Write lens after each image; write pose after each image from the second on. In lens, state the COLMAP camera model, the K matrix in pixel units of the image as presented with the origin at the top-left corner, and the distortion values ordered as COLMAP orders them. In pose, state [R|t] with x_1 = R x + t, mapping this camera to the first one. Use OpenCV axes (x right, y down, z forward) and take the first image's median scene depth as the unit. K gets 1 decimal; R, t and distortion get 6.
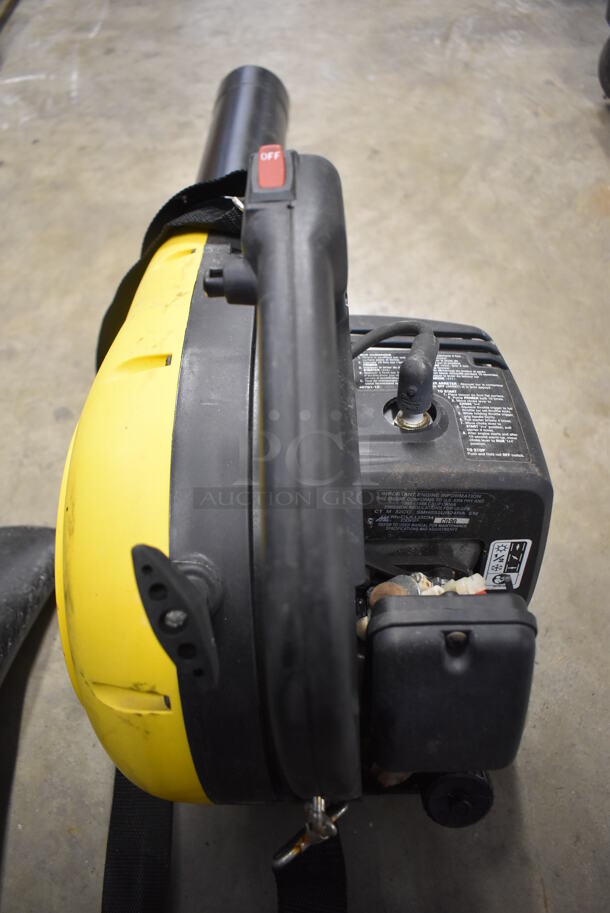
lens RADIAL K [[708.8, 0, 298.5], [0, 708.8, 453.1], [0, 0, 1]] dist [-0.103698, 0.019128]
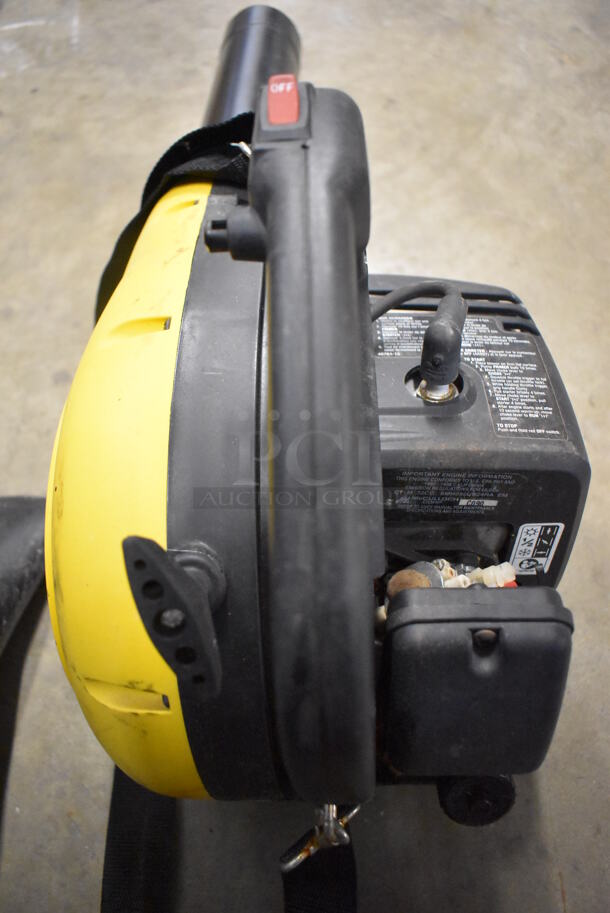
lens RADIAL K [[708.8, 0, 298.5], [0, 708.8, 453.1], [0, 0, 1]] dist [-0.103698, 0.019128]
pose [[0.999912, 0.007282, -0.011099, -0.005272], [-0.006652, 0.998422, 0.055765, -0.016405], [0.011487, -0.055686, 0.998382, 0.087904]]
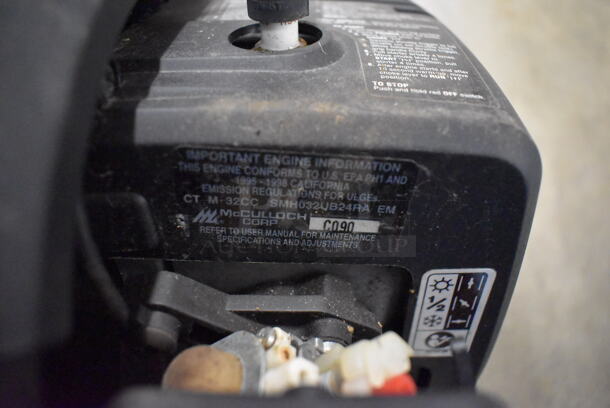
lens RADIAL K [[473.5, 0, 305.0], [0, 473.5, 204.0], [0, 0, 1]] dist [-0.103698, 0.019128]
pose [[0.999664, 0.018159, 0.018483, 0.172936], [-0.016542, 0.996314, -0.084166, 0.104139], [-0.019943, 0.083832, 0.996280, 0.625411]]
